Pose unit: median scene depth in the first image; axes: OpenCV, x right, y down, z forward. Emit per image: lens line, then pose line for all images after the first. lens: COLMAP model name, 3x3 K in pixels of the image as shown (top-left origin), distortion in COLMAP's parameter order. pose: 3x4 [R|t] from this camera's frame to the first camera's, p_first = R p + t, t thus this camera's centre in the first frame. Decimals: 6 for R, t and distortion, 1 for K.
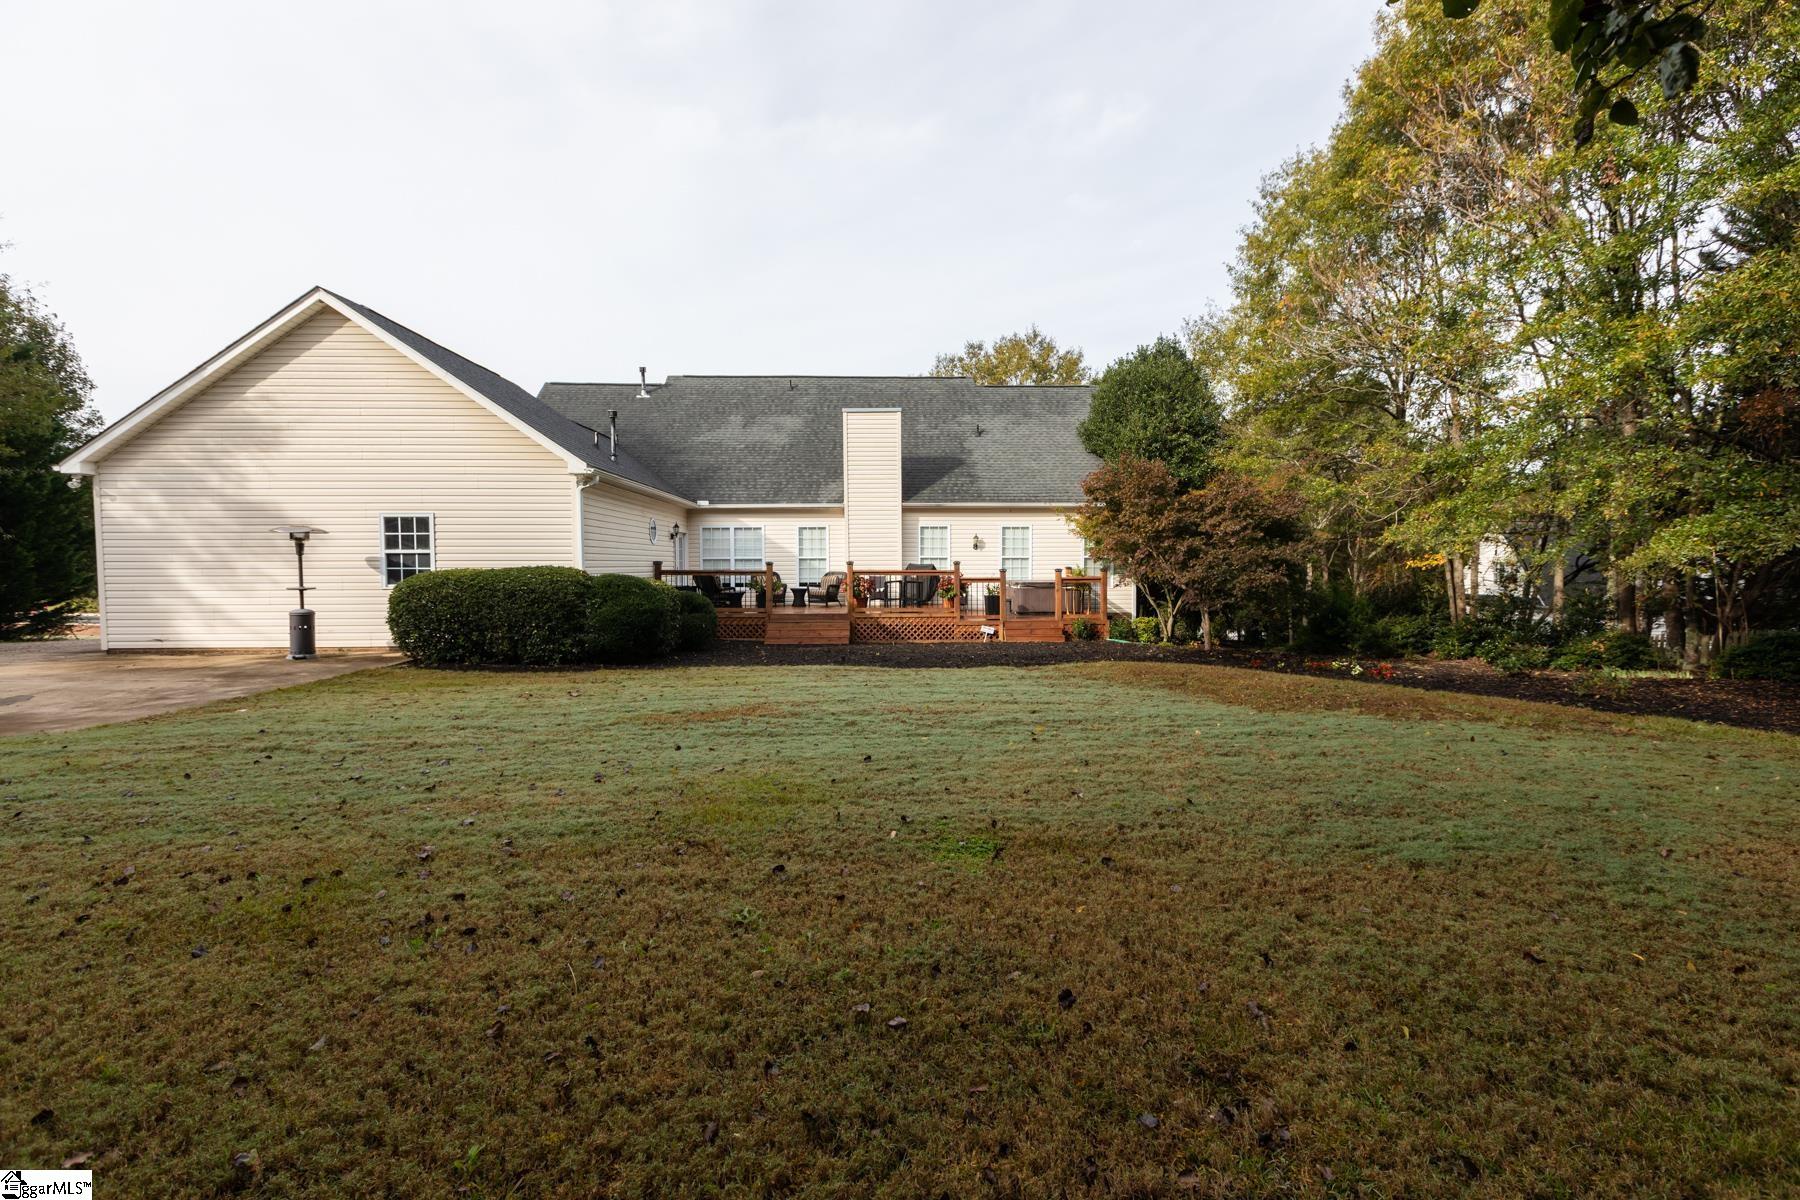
lens RADIAL K [[823.2, 0, 900.0], [0, 823.2, 600.0], [0, 0, 1]] dist [-0.002125, -0.000430]
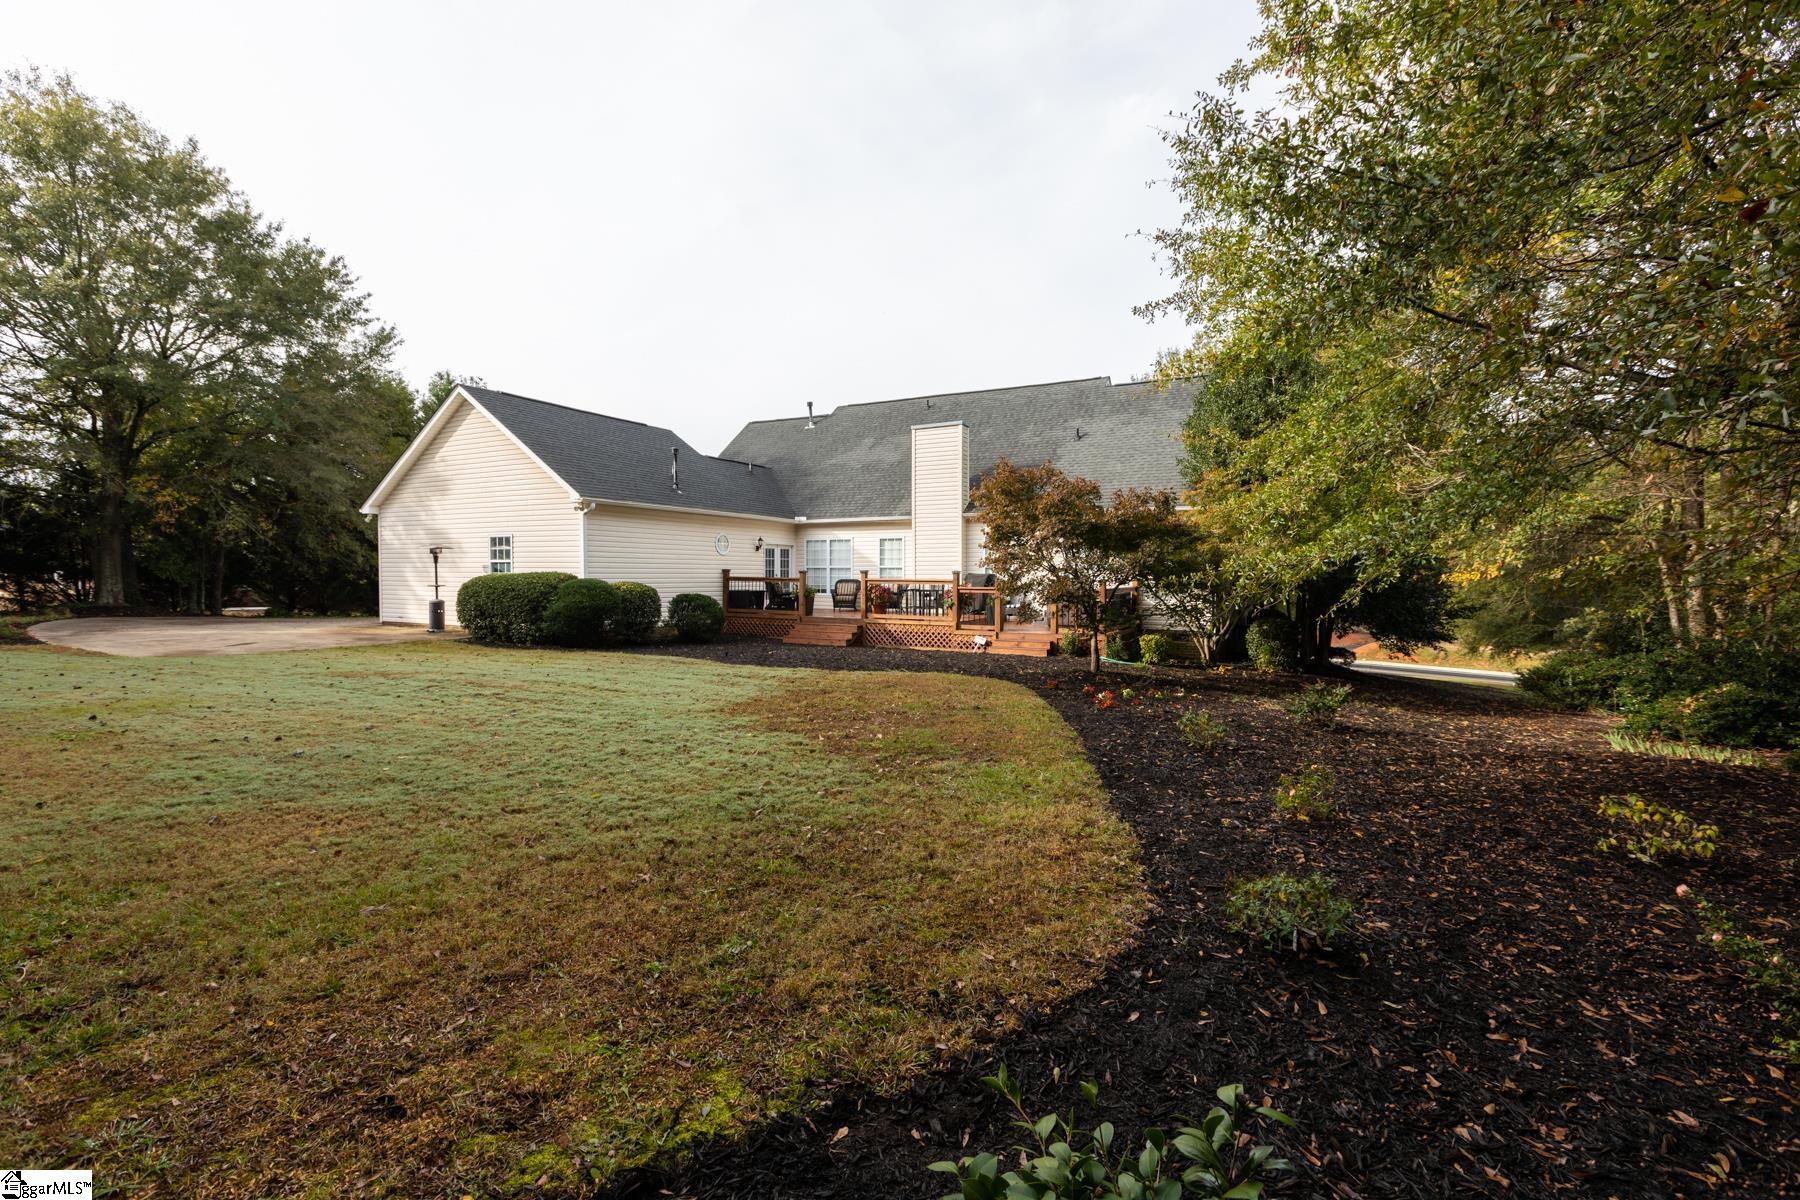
lens RADIAL K [[839.3, 0, 900.0], [0, 839.3, 600.0], [0, 0, 1]] dist [0.000954, 0.000065]
pose [[0.857150, 0.024064, -0.514505, 0.486418], [-0.031395, 0.999492, -0.005557, -0.003069], [0.514110, 0.020916, 0.857469, 0.072218]]
